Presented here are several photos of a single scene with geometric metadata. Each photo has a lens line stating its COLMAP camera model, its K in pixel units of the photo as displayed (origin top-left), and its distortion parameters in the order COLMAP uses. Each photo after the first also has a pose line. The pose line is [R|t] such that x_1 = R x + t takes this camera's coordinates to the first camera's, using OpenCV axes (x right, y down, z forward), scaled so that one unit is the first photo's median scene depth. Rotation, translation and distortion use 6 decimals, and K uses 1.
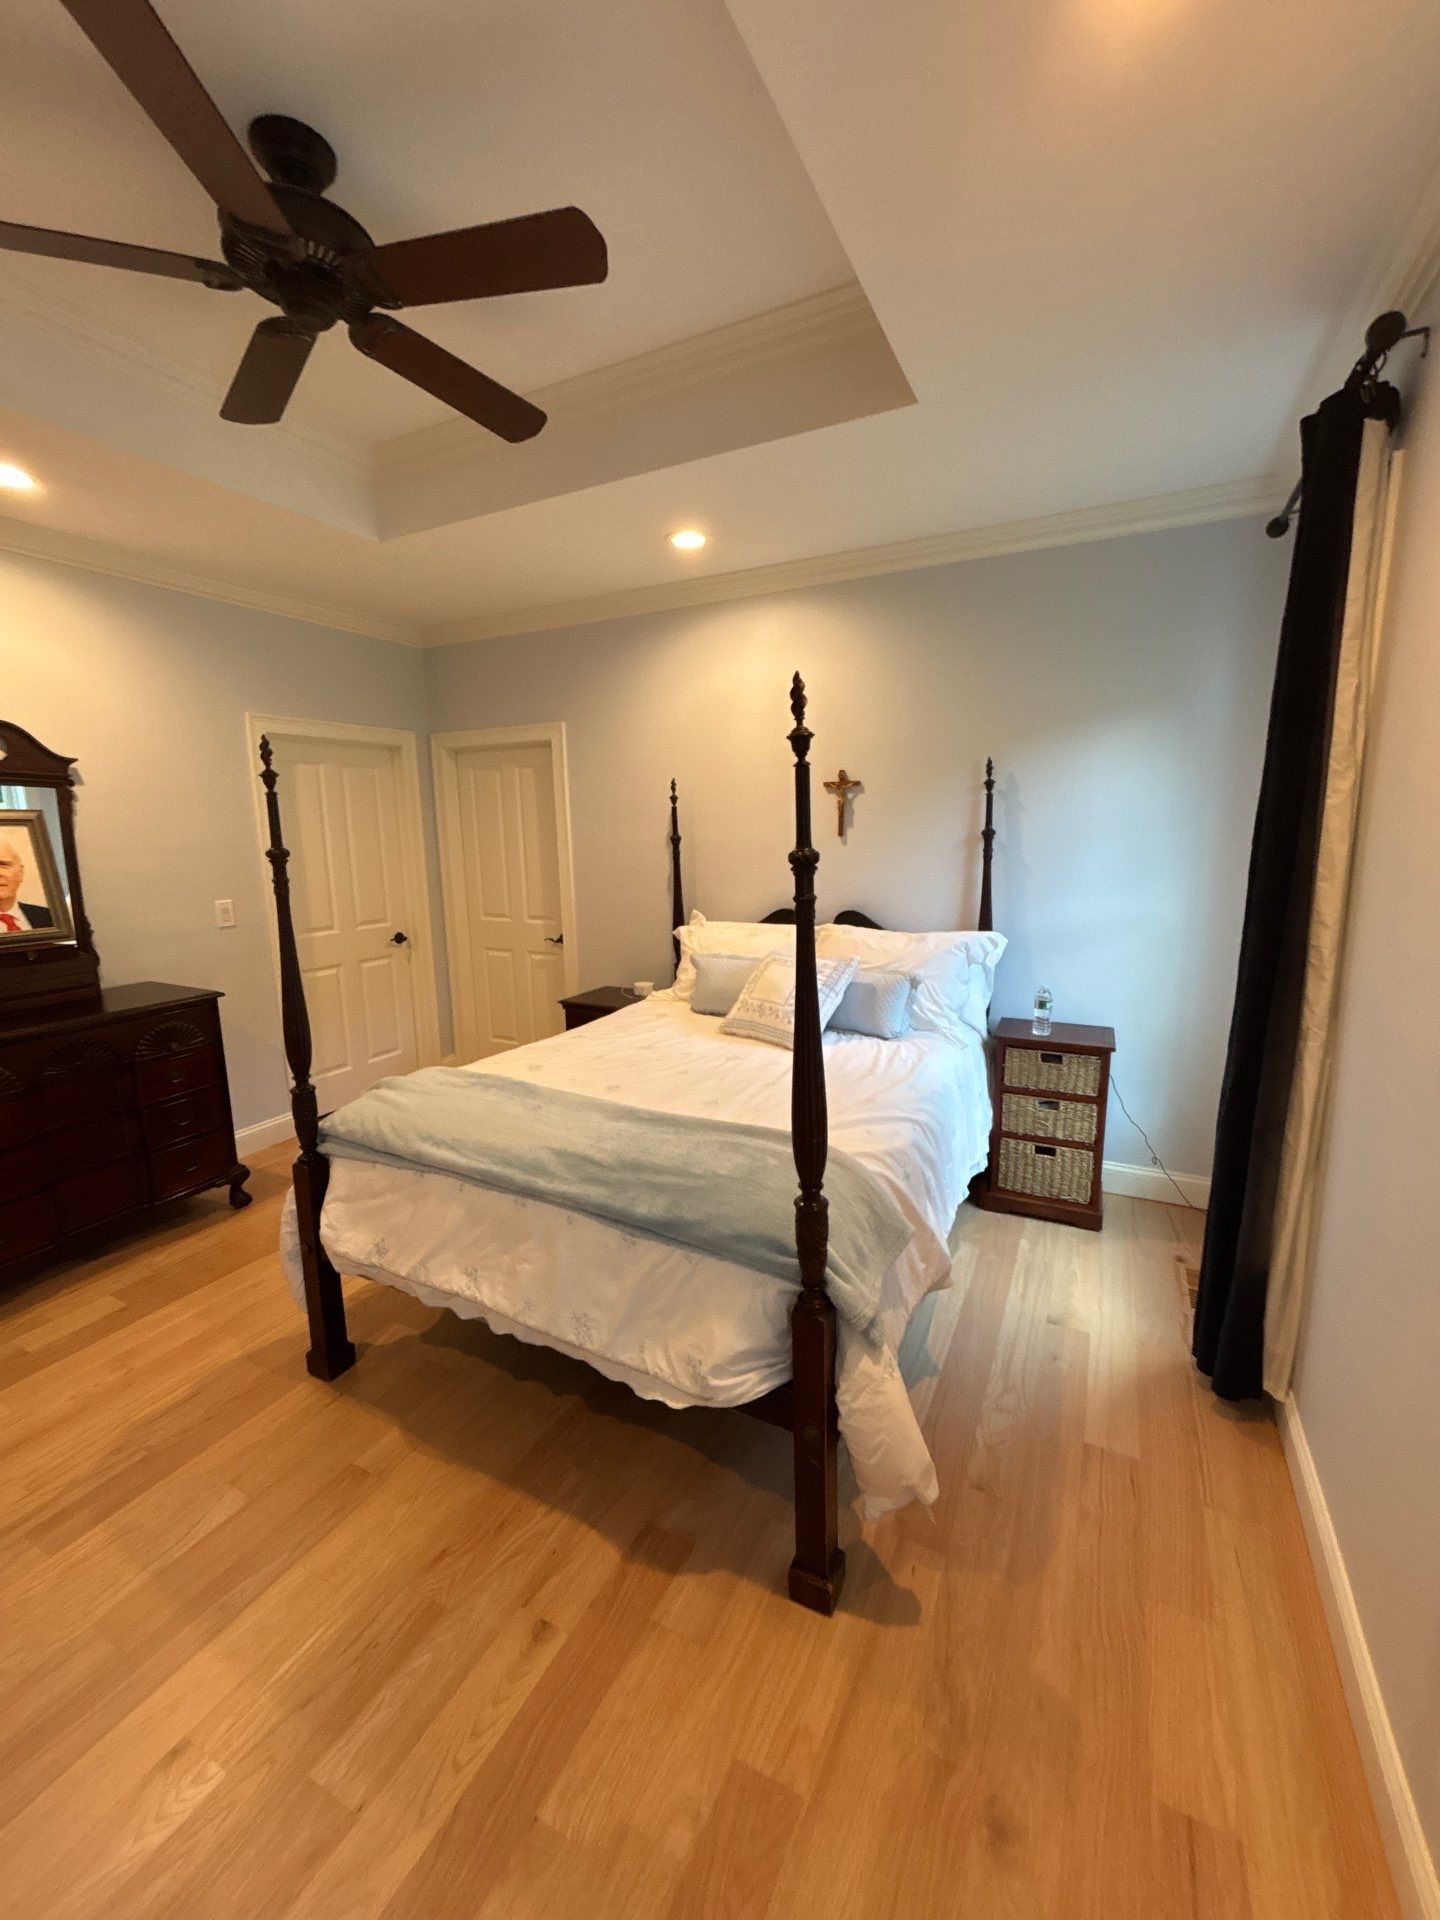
lens RADIAL K [[770.8, 0, 720.8], [0, 770.8, 958.8], [0, 0, 1]] dist [0.000697, 0.000508]
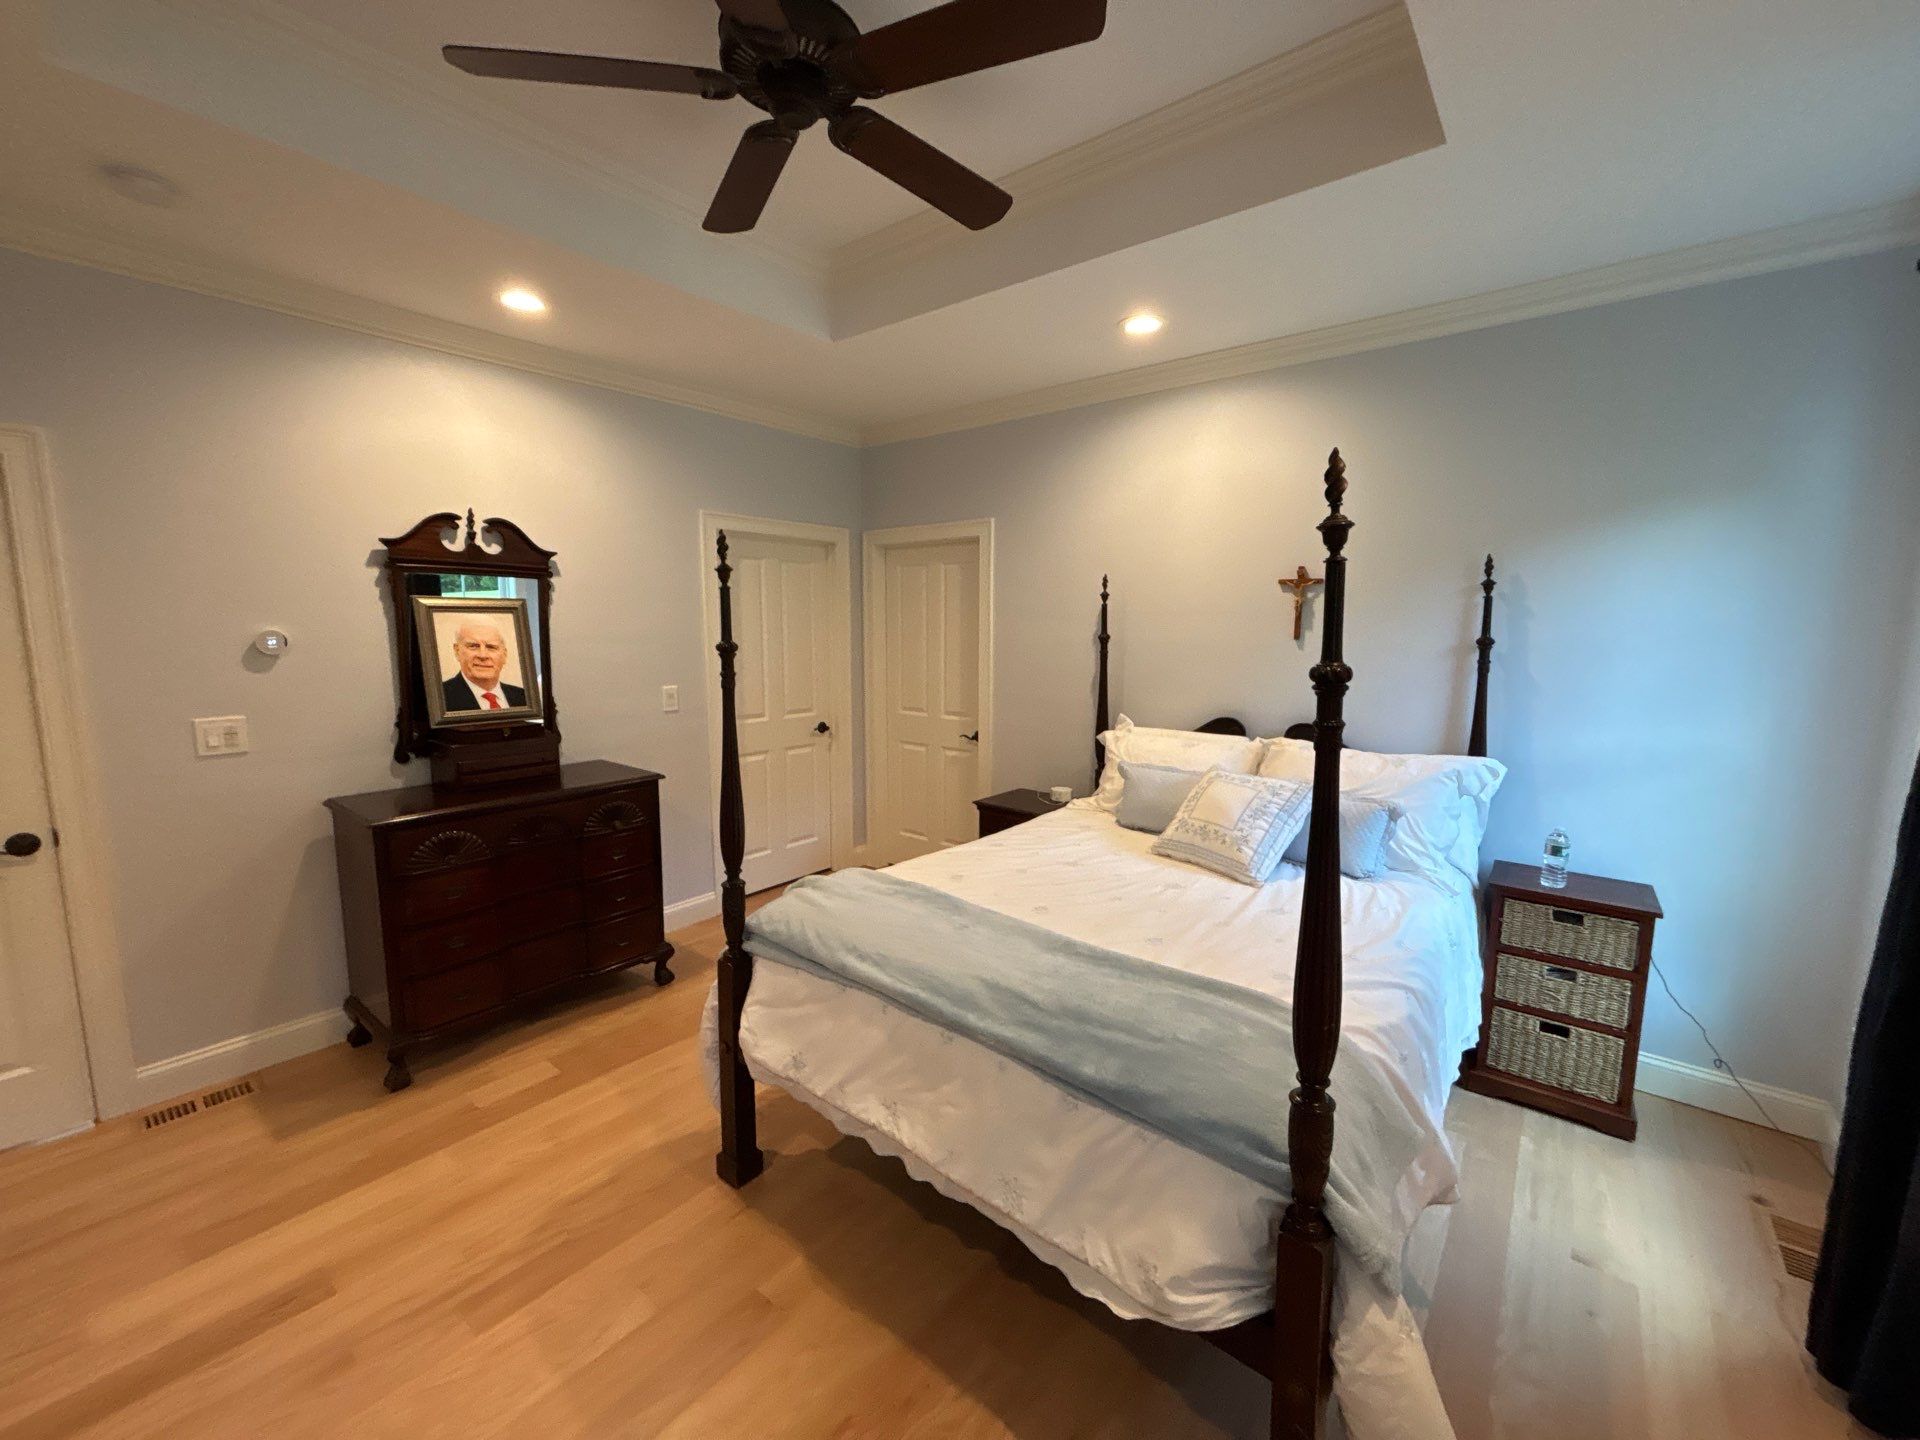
lens RADIAL K [[770.8, 0, 960.0], [0, 770.8, 720.0], [0, 0, 1]] dist [0.000697, 0.000508]
pose [[0.978506, 0.046280, -0.200958, -0.055462], [-0.054747, 0.997823, -0.036780, -0.016912], [0.198818, 0.046991, 0.978909, 0.065798]]
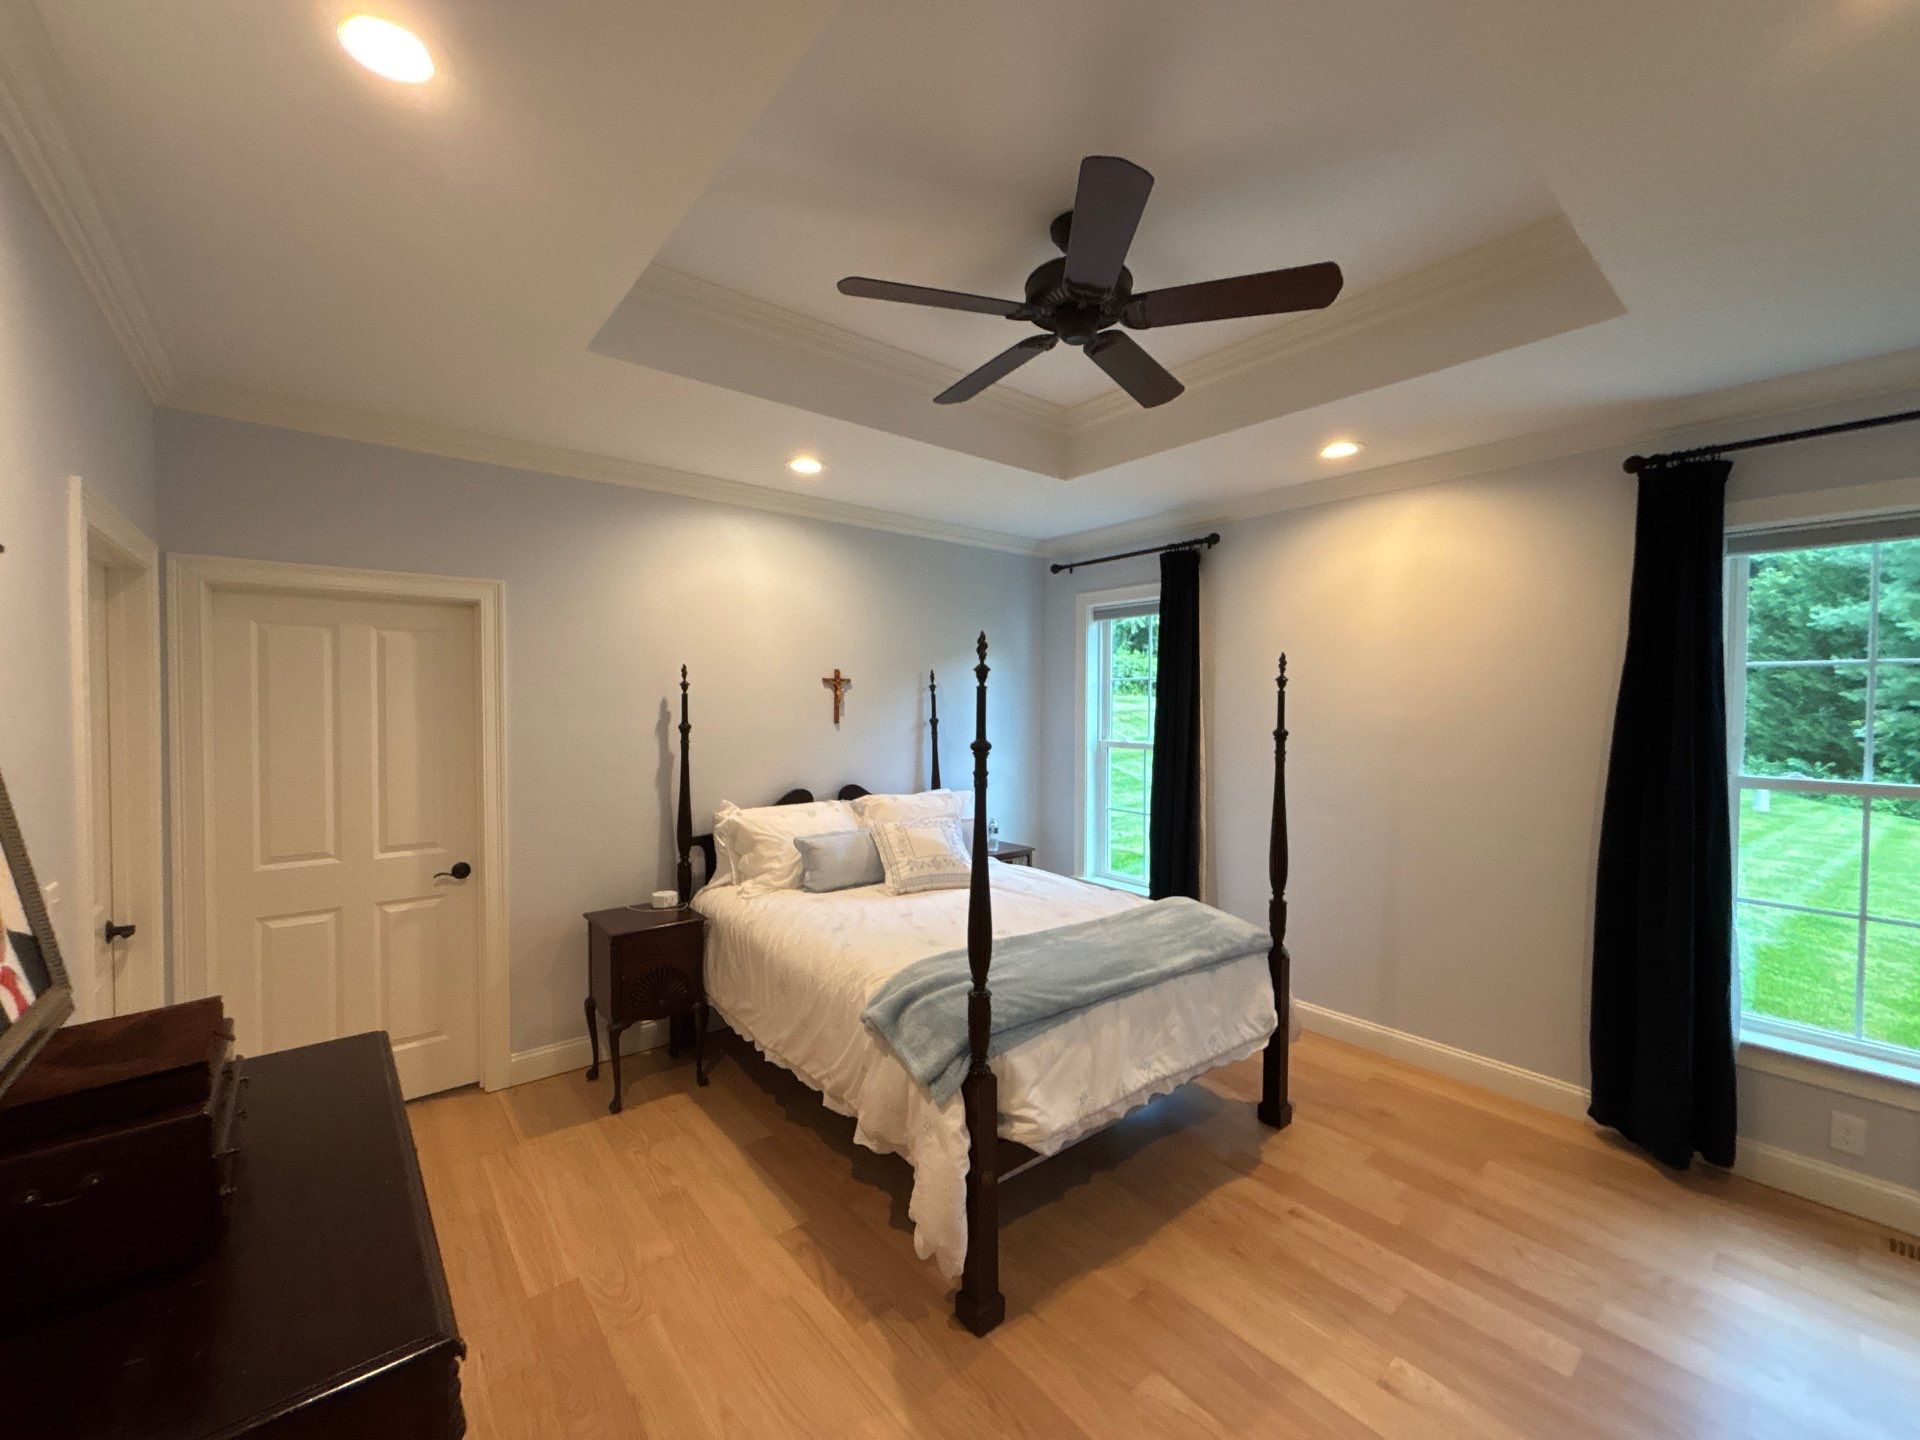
lens RADIAL K [[769.4, 0, 957.5], [0, 769.4, 719.2], [0, 0, 1]] dist [0.000158, -0.000435]
pose [[0.397401, -0.003253, 0.917639, -1.151071], [0.149457, 0.986871, -0.061227, -0.088466], [-0.905392, 0.161479, 0.392670, 0.489909]]
